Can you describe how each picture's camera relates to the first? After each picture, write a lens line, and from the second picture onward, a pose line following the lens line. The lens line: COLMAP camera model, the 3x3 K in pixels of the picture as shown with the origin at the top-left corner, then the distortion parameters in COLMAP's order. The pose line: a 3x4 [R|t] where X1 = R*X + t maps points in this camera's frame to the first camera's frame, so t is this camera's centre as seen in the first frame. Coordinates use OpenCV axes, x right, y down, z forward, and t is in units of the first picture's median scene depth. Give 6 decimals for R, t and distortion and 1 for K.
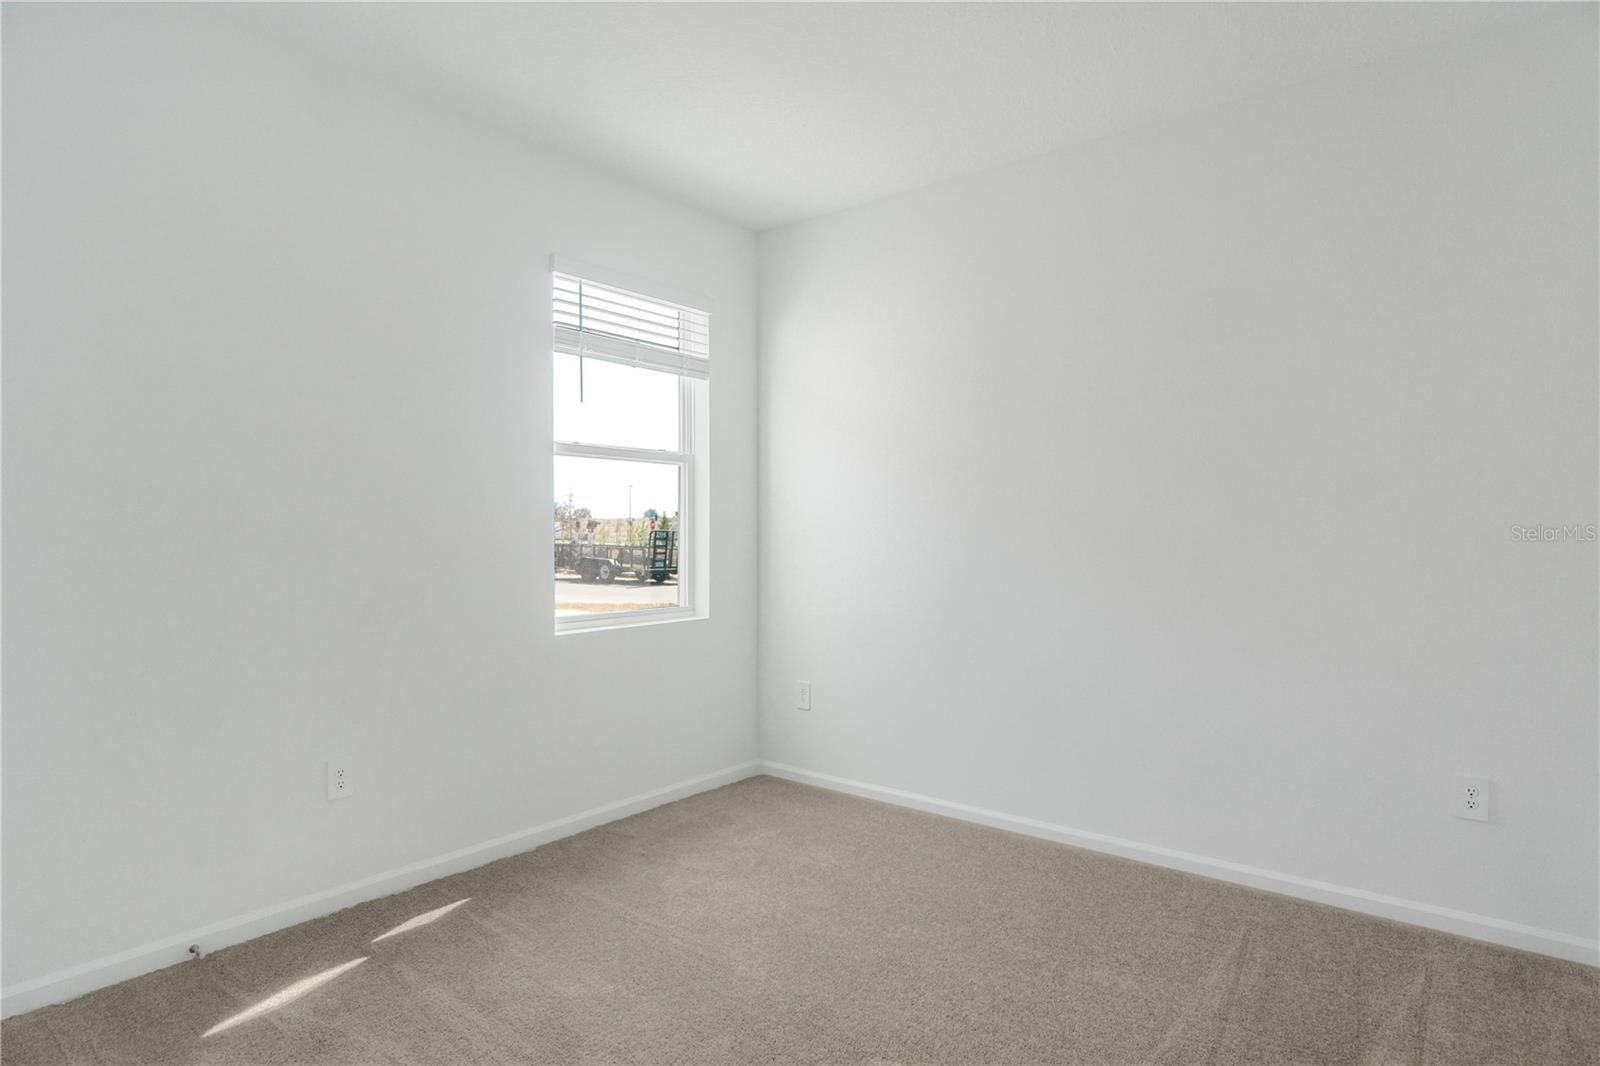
lens RADIAL K [[867.1, 0, 804.0], [0, 867.1, 542.5], [0, 0, 1]] dist [-0.002412, 0.000173]
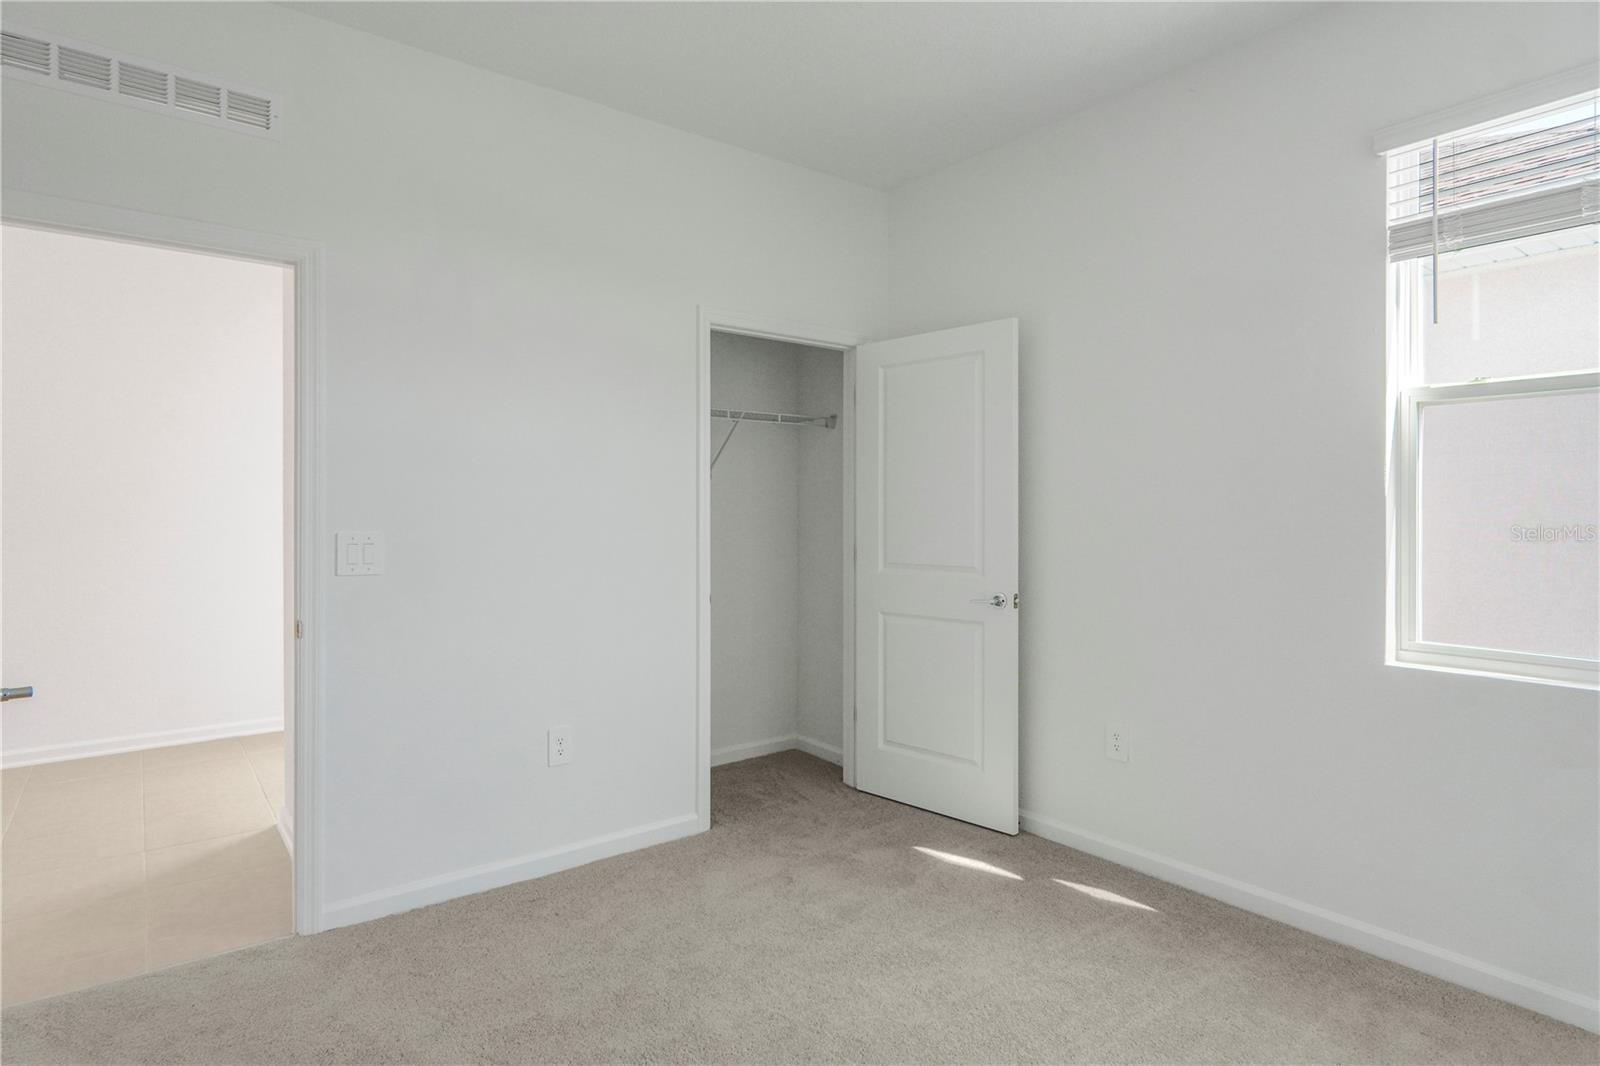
lens RADIAL K [[859.8, 0, 790.7], [0, 859.8, 530.4], [0, 0, 1]] dist [0.026145, 0.000803]
pose [[-0.209646, 0.011883, -0.977705, 0.613682], [-0.022967, 0.999590, 0.017074, -0.003451], [0.977507, 0.026034, -0.209288, 0.816427]]
